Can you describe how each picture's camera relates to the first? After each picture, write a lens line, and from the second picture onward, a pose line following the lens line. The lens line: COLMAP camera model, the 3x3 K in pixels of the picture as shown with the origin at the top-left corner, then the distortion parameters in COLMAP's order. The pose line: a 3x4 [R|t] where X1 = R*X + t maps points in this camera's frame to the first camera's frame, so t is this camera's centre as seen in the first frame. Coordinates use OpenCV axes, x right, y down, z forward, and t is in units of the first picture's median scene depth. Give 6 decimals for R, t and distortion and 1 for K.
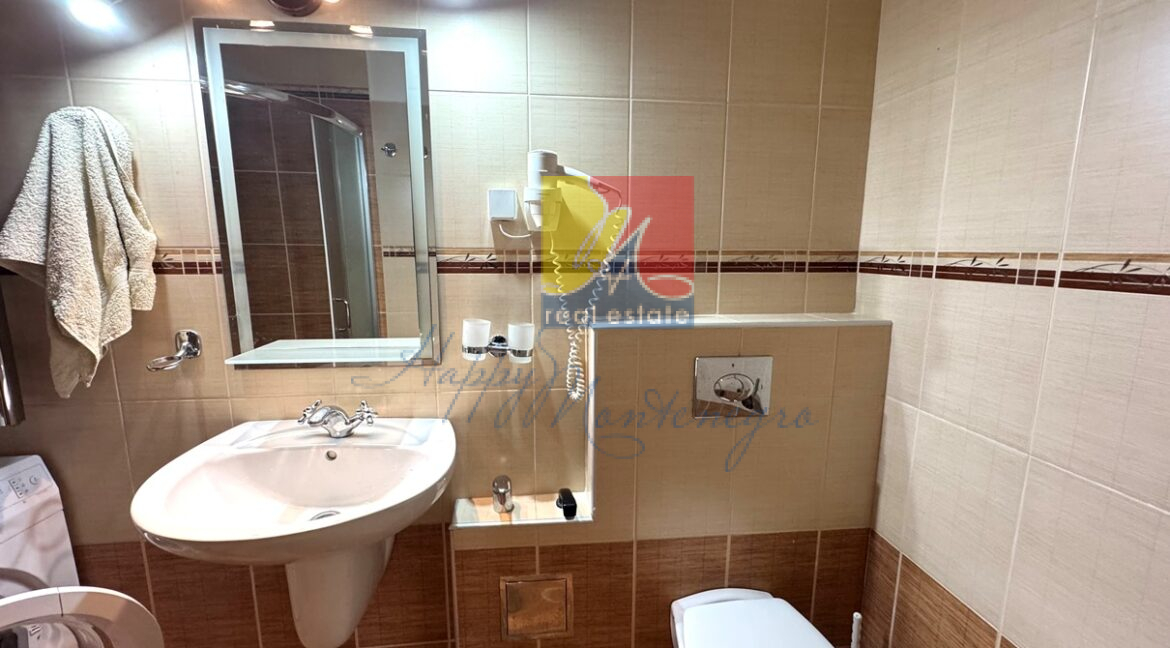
lens RADIAL K [[467.8, 0, 588.1], [0, 467.8, 325.9], [0, 0, 1]] dist [-0.001560, -0.000053]
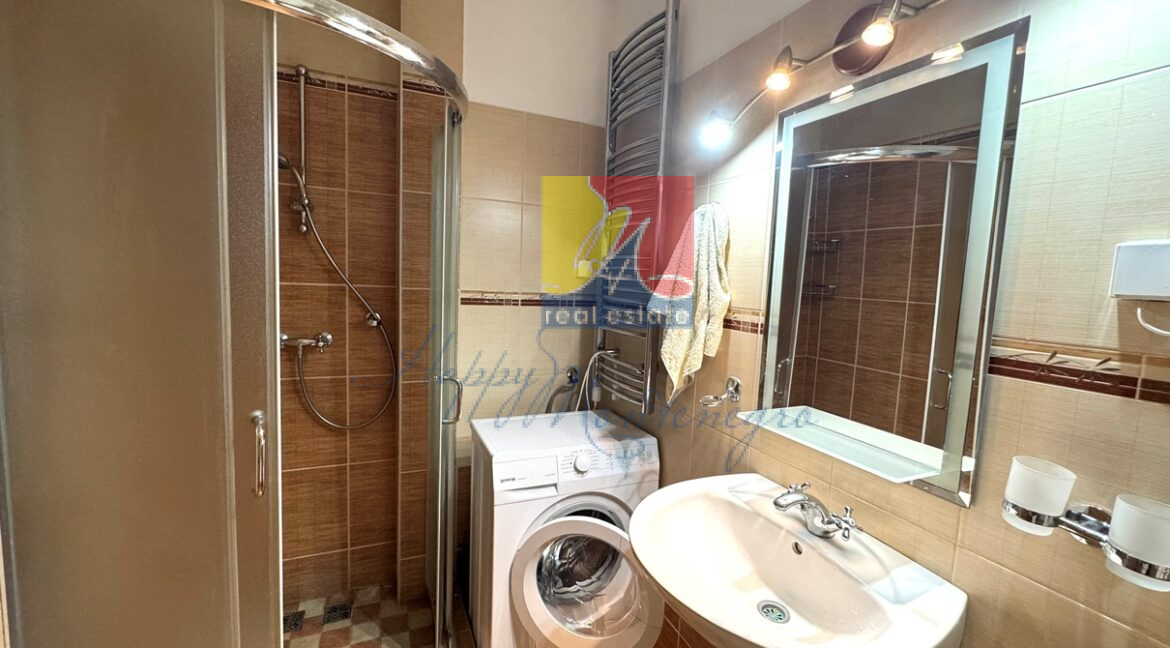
lens RADIAL K [[467.8, 0, 588.1], [0, 467.8, 325.9], [0, 0, 1]] dist [-0.001560, -0.000053]
pose [[0.300591, 0.107513, -0.947674, 0.132306], [-0.200482, 0.978549, 0.047425, -0.101411], [0.932444, 0.175736, 0.315698, 0.267675]]
